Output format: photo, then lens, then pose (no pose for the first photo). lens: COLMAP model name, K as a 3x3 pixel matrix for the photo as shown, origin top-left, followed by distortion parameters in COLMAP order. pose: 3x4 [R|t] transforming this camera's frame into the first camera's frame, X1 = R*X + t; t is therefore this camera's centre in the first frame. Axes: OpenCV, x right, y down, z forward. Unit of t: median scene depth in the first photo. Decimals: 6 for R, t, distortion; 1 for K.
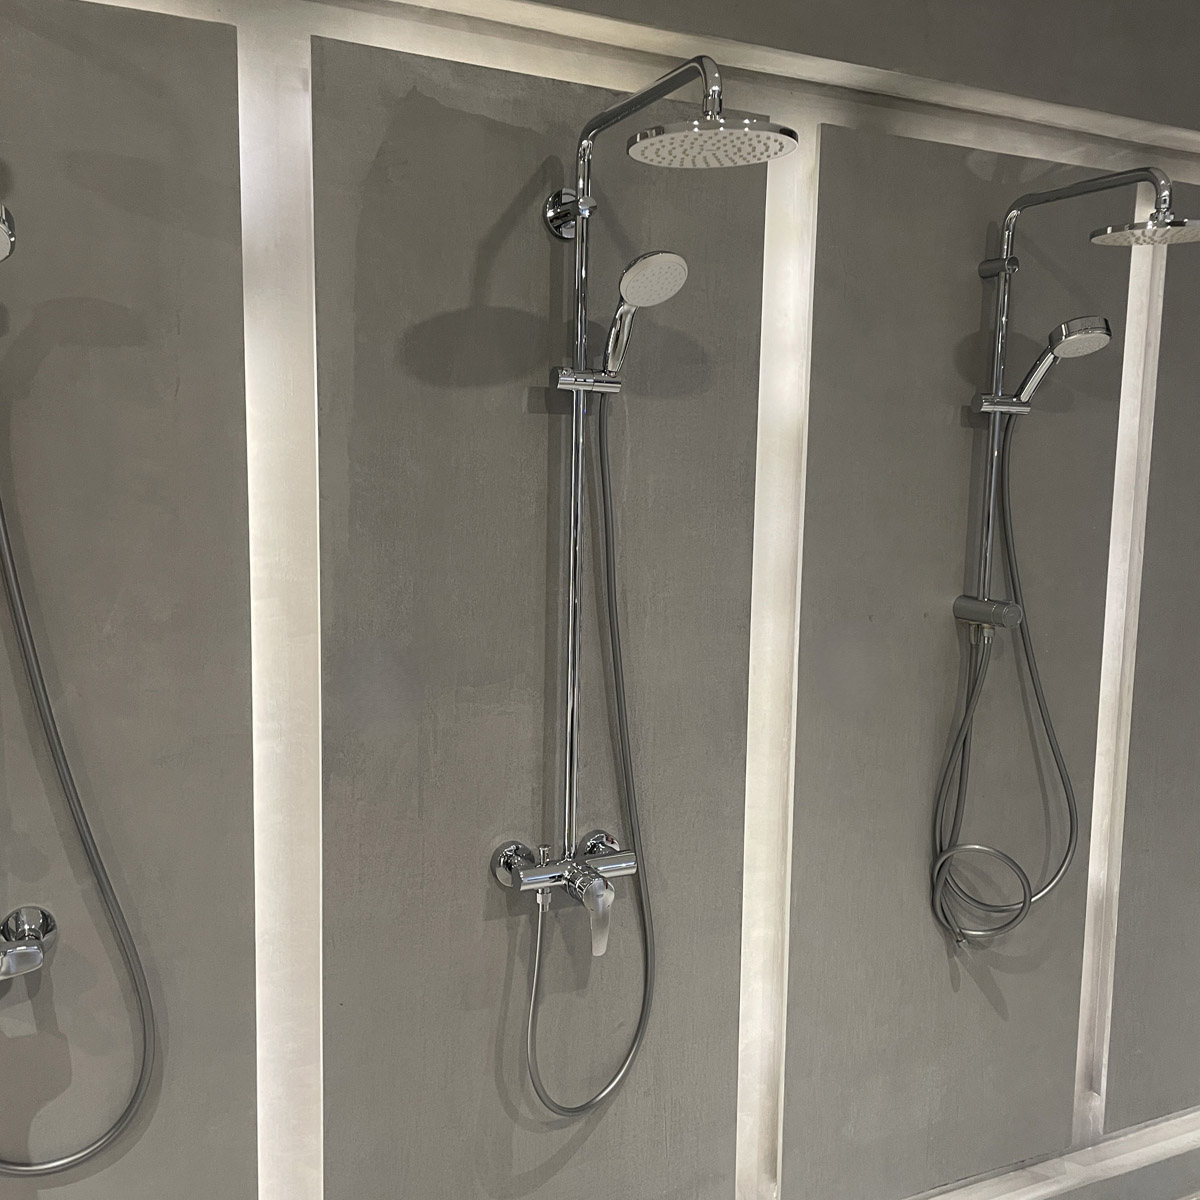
lens RADIAL K [[1235.5, 0, 600.0], [0, 1235.5, 600.0], [0, 0, 1]] dist [0.059807, -0.100056]
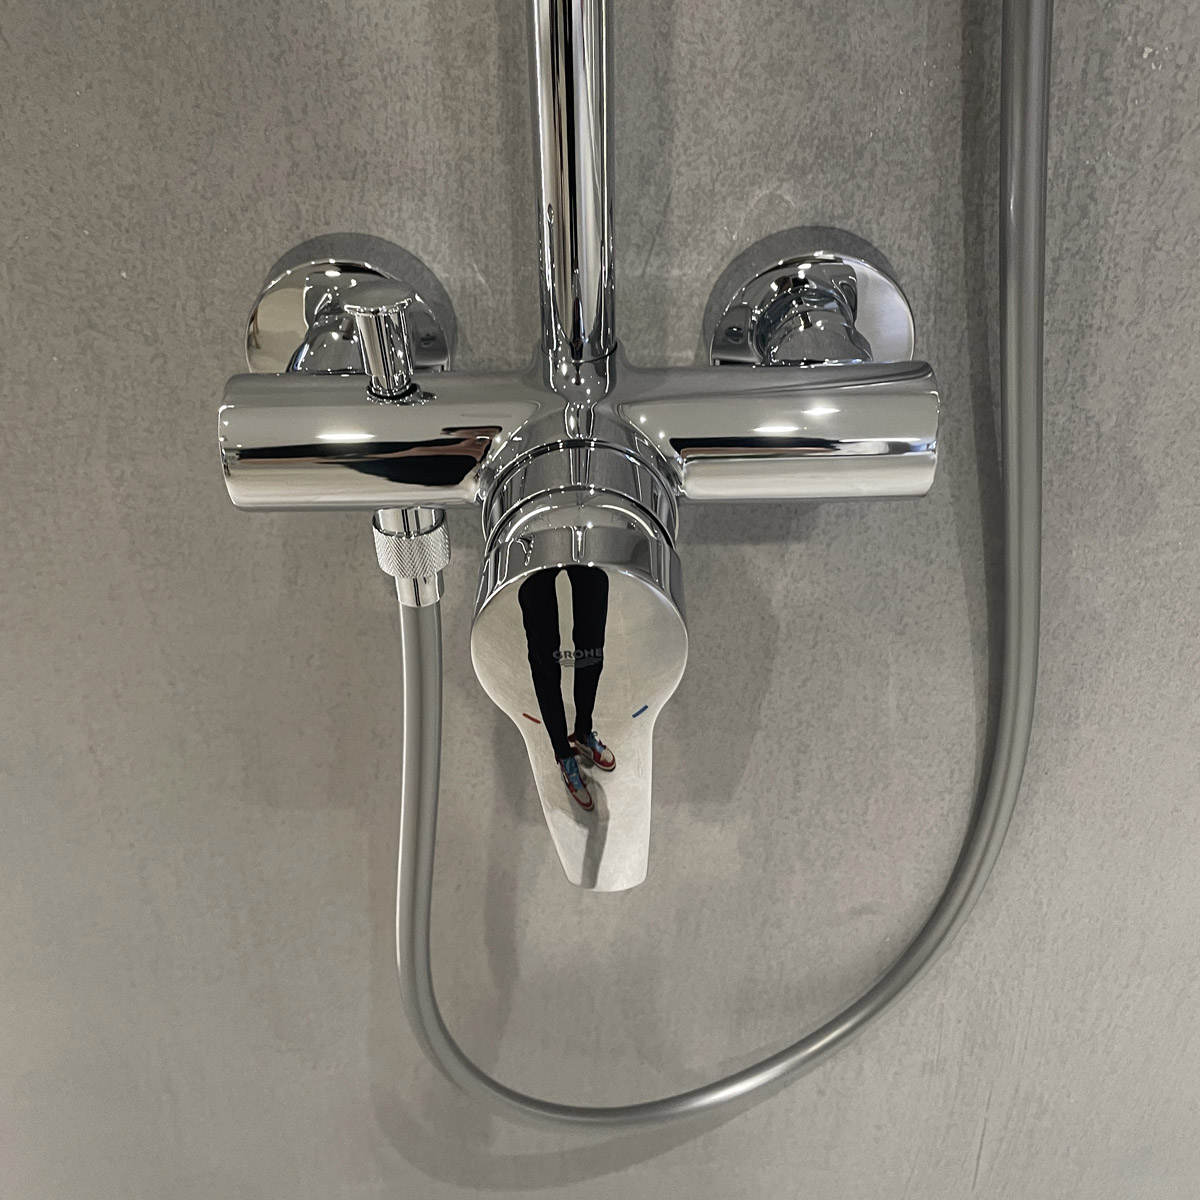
lens RADIAL K [[1258.8, 0, 600.0], [0, 1258.8, 600.0], [0, 0, 1]] dist [0.075092, -0.125189]
pose [[0.898001, 0.238592, -0.369686, 0.057634], [-0.018500, 0.859941, 0.510058, 0.139621], [0.439604, -0.451194, 0.776642, 0.830769]]
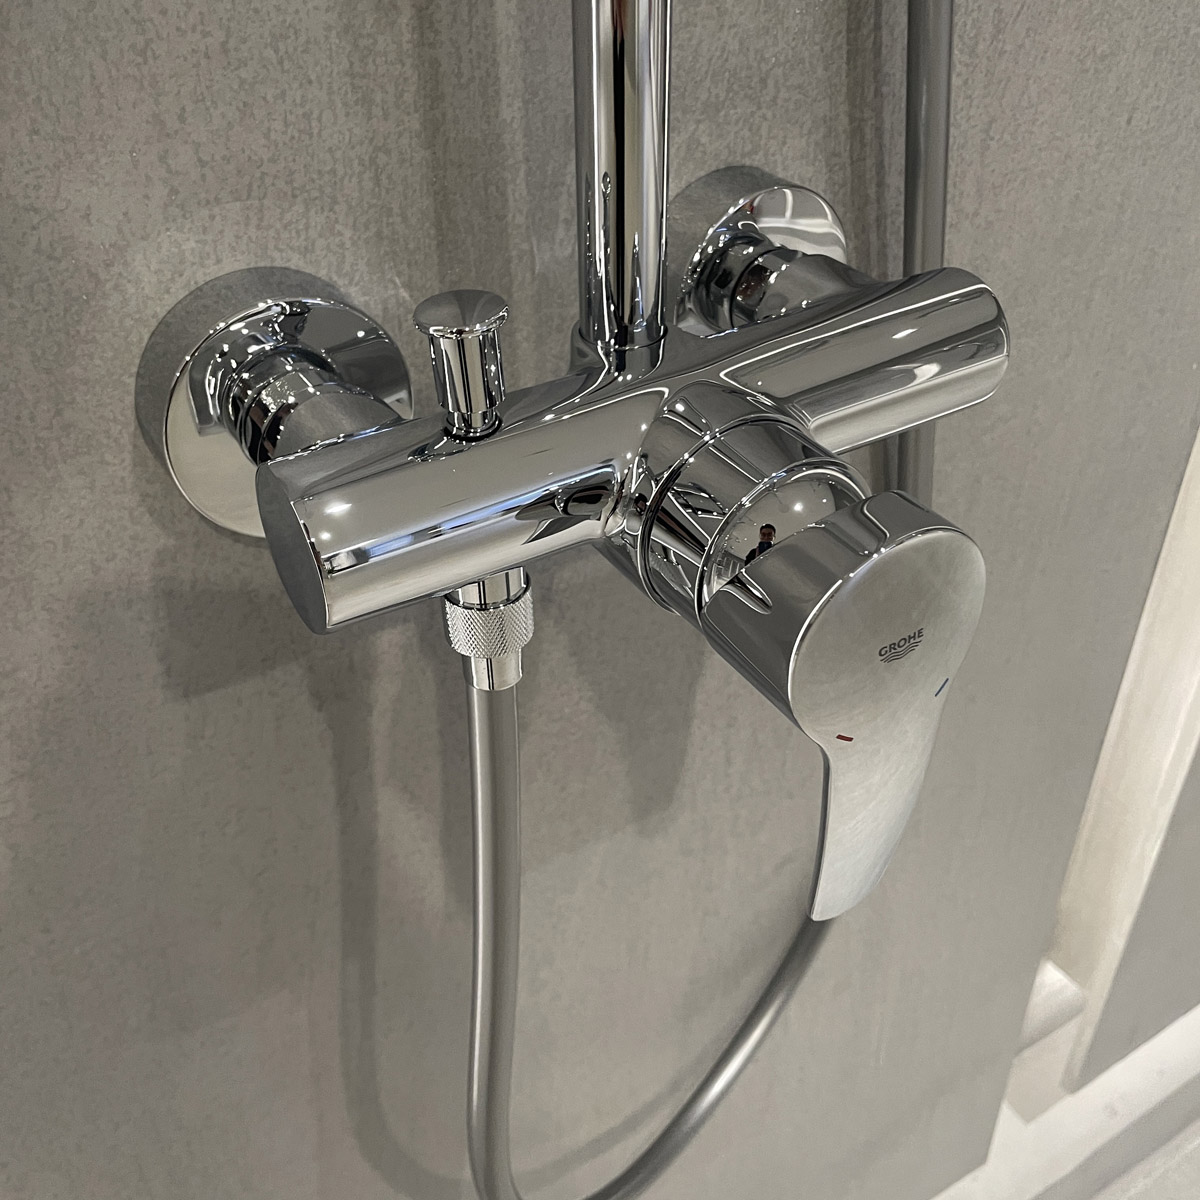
lens RADIAL K [[1235.5, 0, 600.0], [0, 1235.5, 600.0], [0, 0, 1]] dist [0.059807, -0.100056]
pose [[0.994901, -0.082942, 0.057380, -0.039521], [0.044198, 0.869949, 0.491158, 0.155430], [-0.090656, -0.486117, 0.869179, 0.837740]]
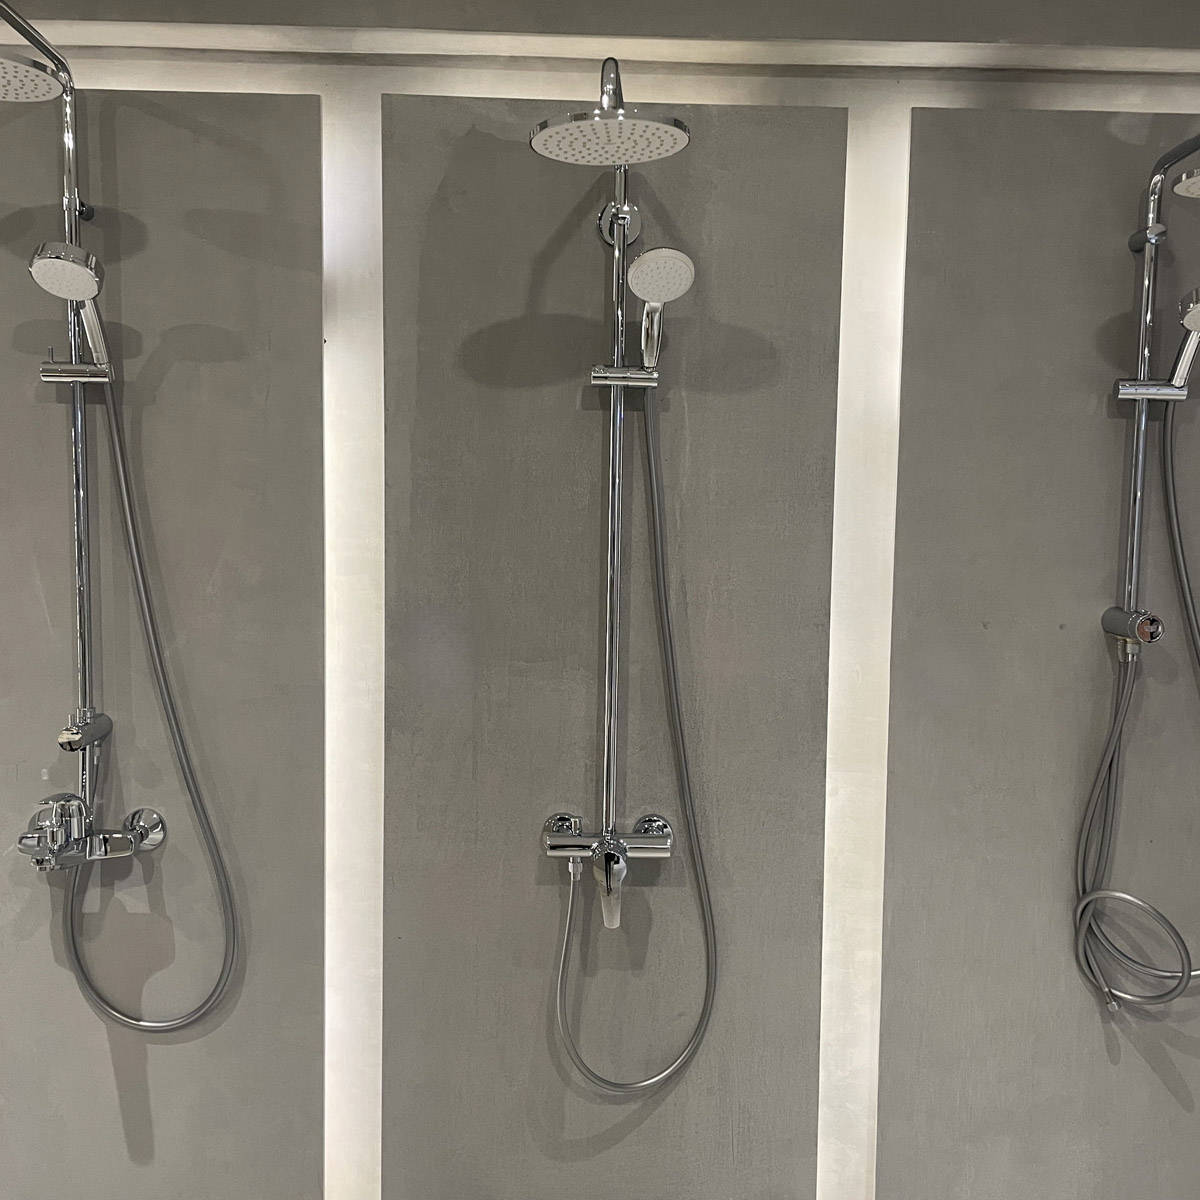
lens RADIAL K [[1235.5, 0, 600.0], [0, 1235.5, 600.0], [0, 0, 1]] dist [0.059807, -0.100056]
pose [[0.900898, 0.026409, -0.433226, 0.412024], [-0.049796, 0.997845, -0.042724, 0.056587], [0.431164, 0.060063, 0.900272, 0.047661]]
